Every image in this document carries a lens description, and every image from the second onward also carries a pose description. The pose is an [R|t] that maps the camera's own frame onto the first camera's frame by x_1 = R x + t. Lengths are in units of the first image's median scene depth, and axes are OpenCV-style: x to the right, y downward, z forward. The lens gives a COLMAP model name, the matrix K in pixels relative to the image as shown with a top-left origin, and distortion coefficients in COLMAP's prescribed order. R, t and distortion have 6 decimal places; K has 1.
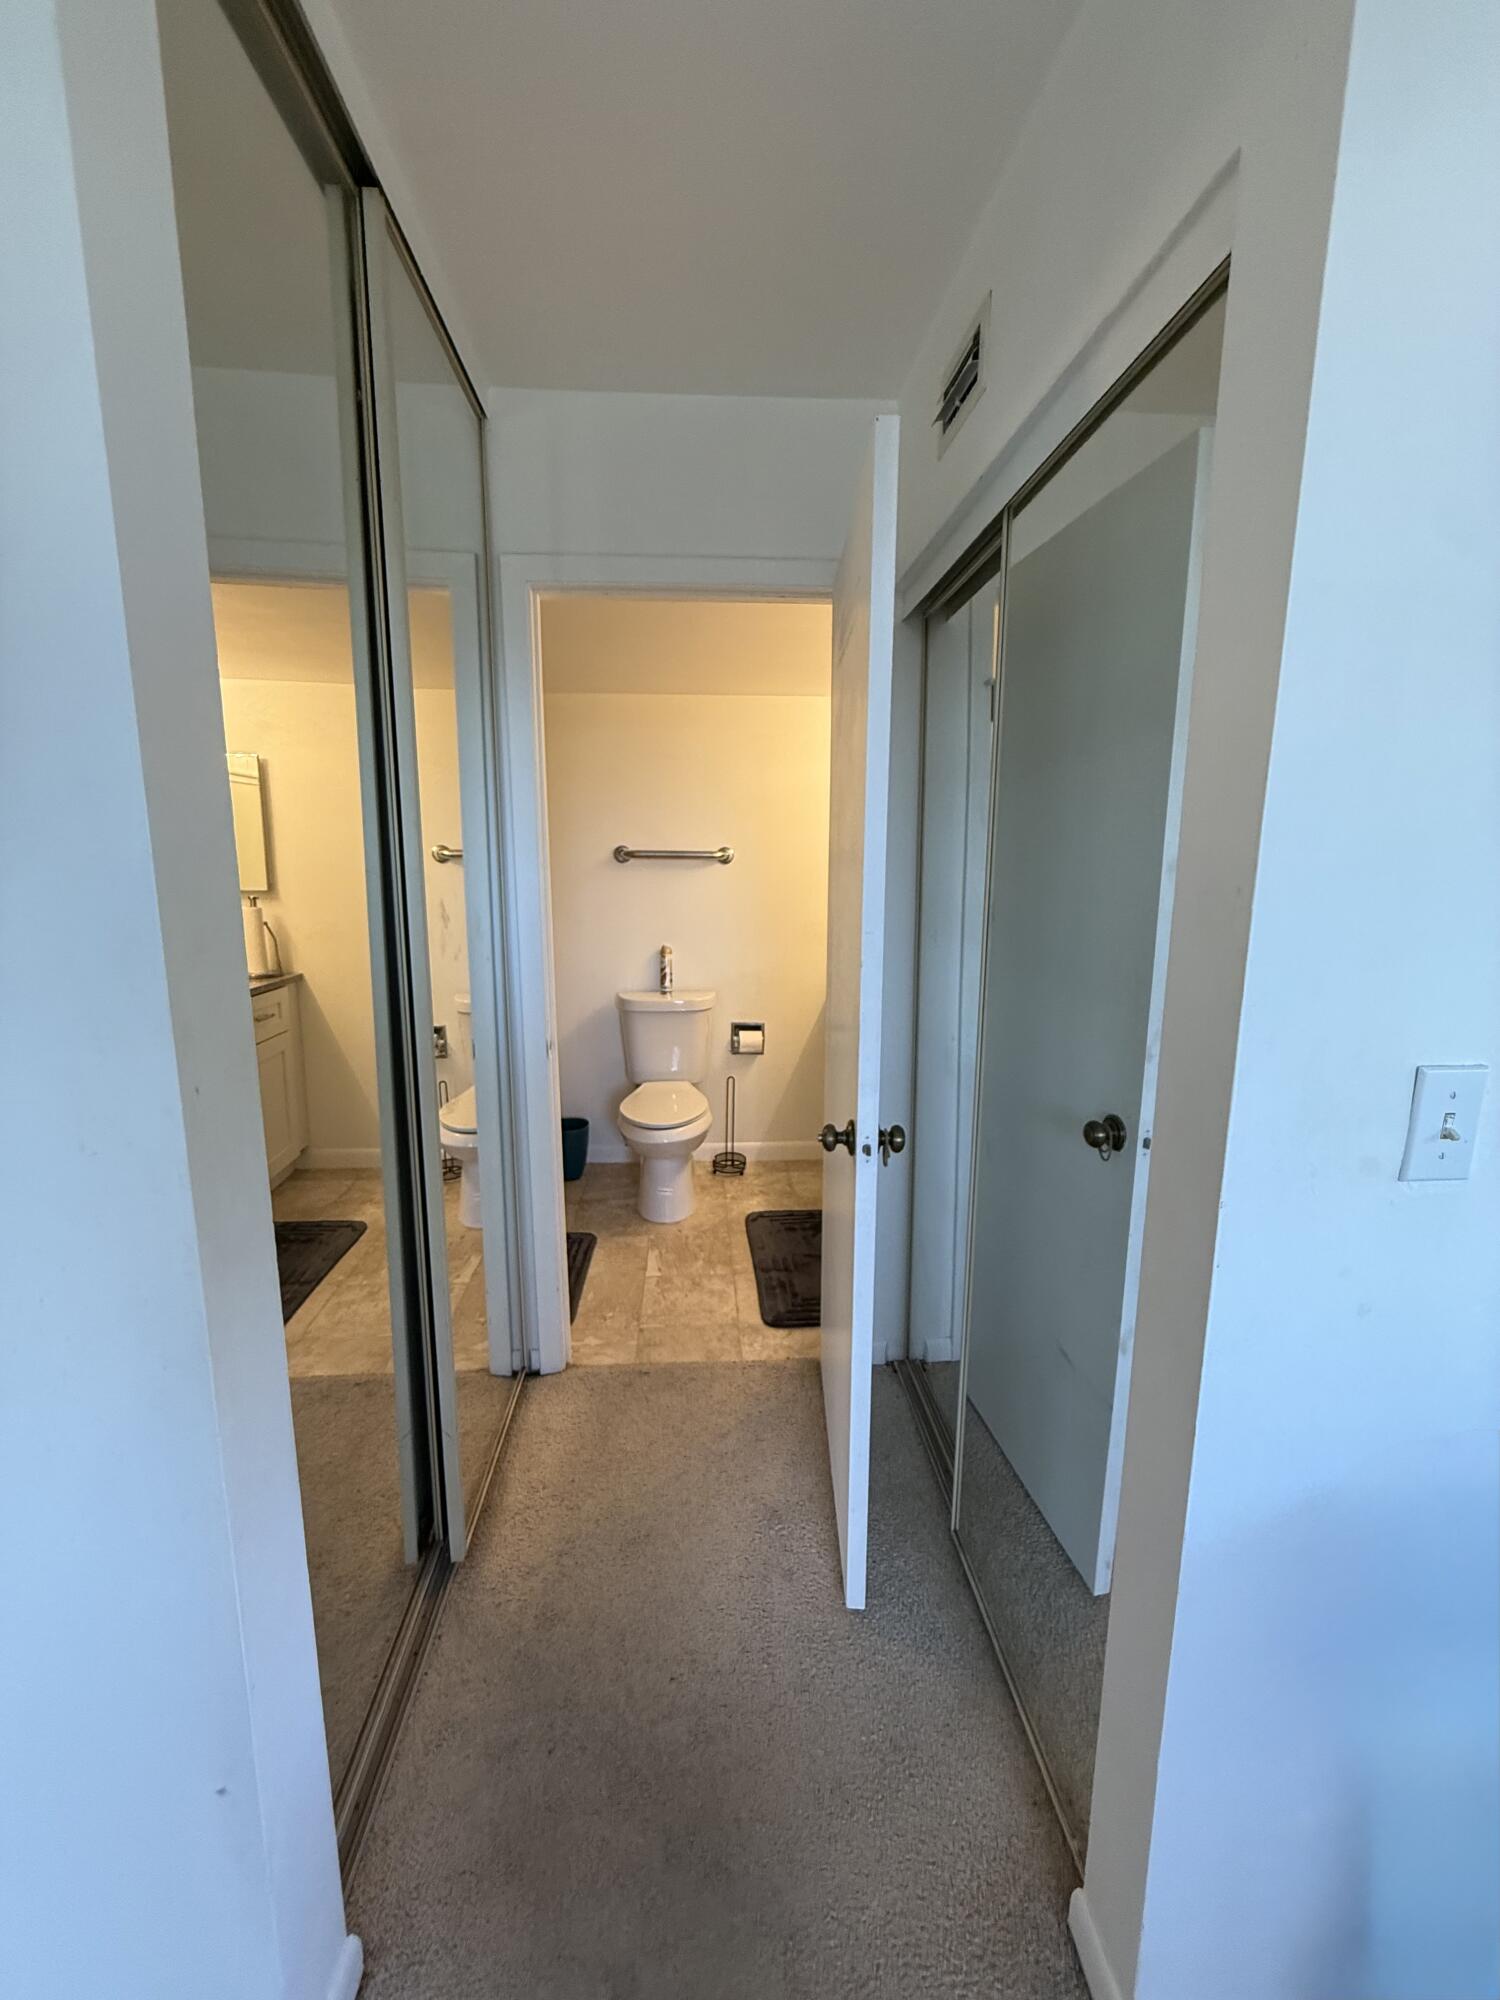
lens RADIAL K [[805.5, 0, 749.6], [0, 805.5, 996.1], [0, 0, 1]] dist [-0.000335, -0.000001]
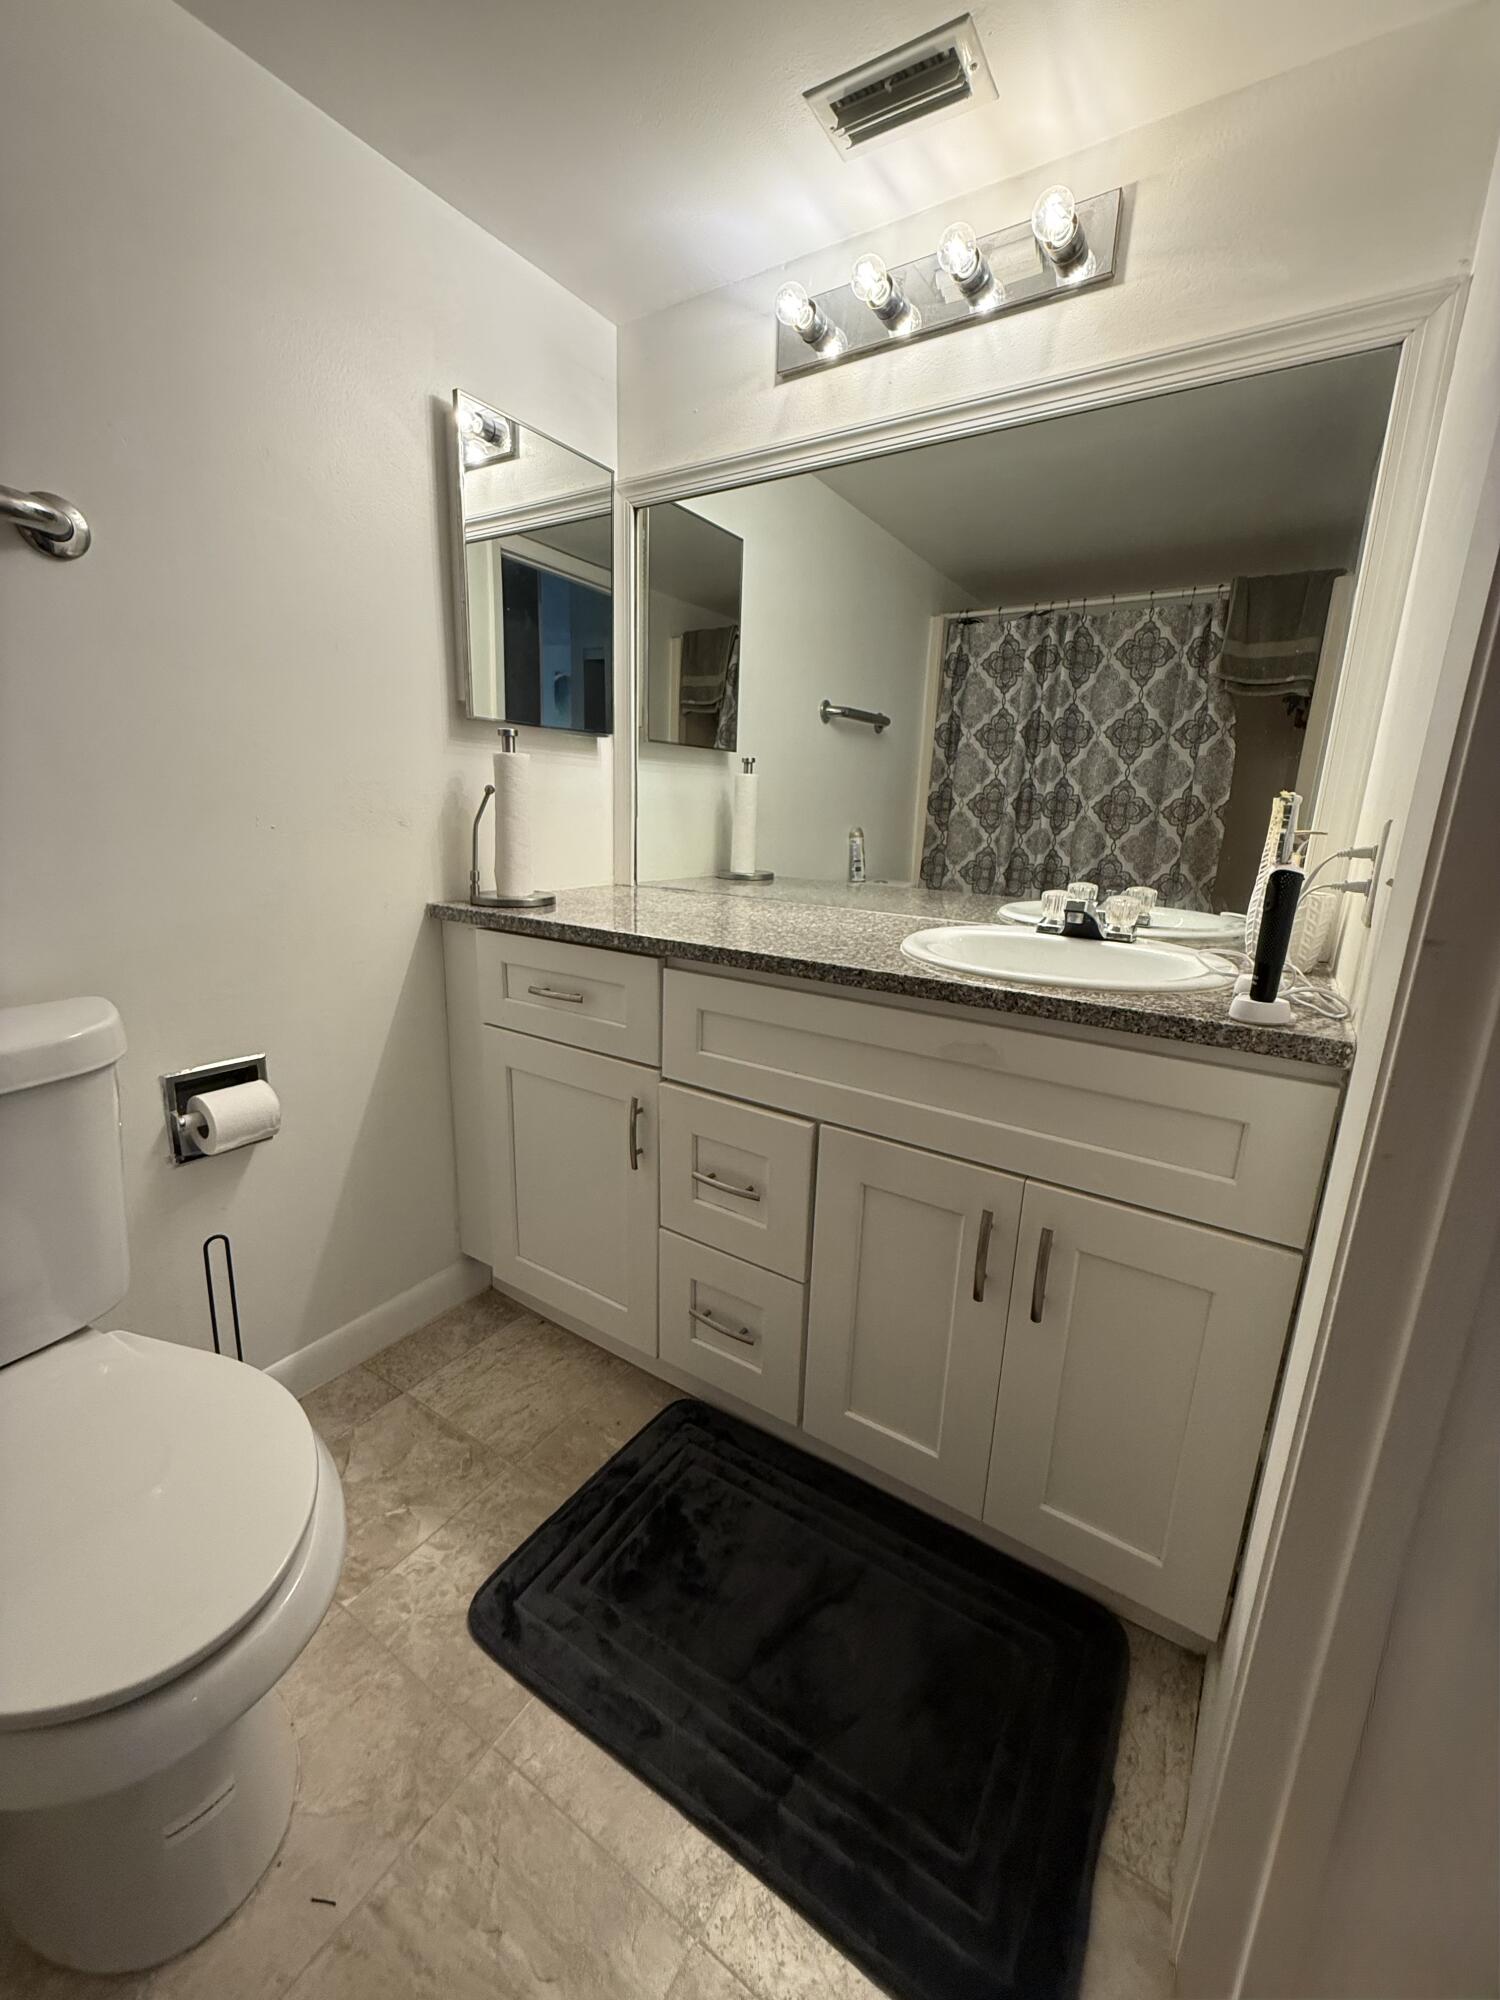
lens RADIAL K [[805.5, 0, 749.7], [0, 805.5, 994.6], [0, 0, 1]] dist [-0.000335, -0.000001]
pose [[0.599088, -0.172500, 0.781880, -0.132529], [0.103036, 0.985007, 0.138367, -0.021895], [-0.794026, -0.002333, 0.607880, 0.604796]]
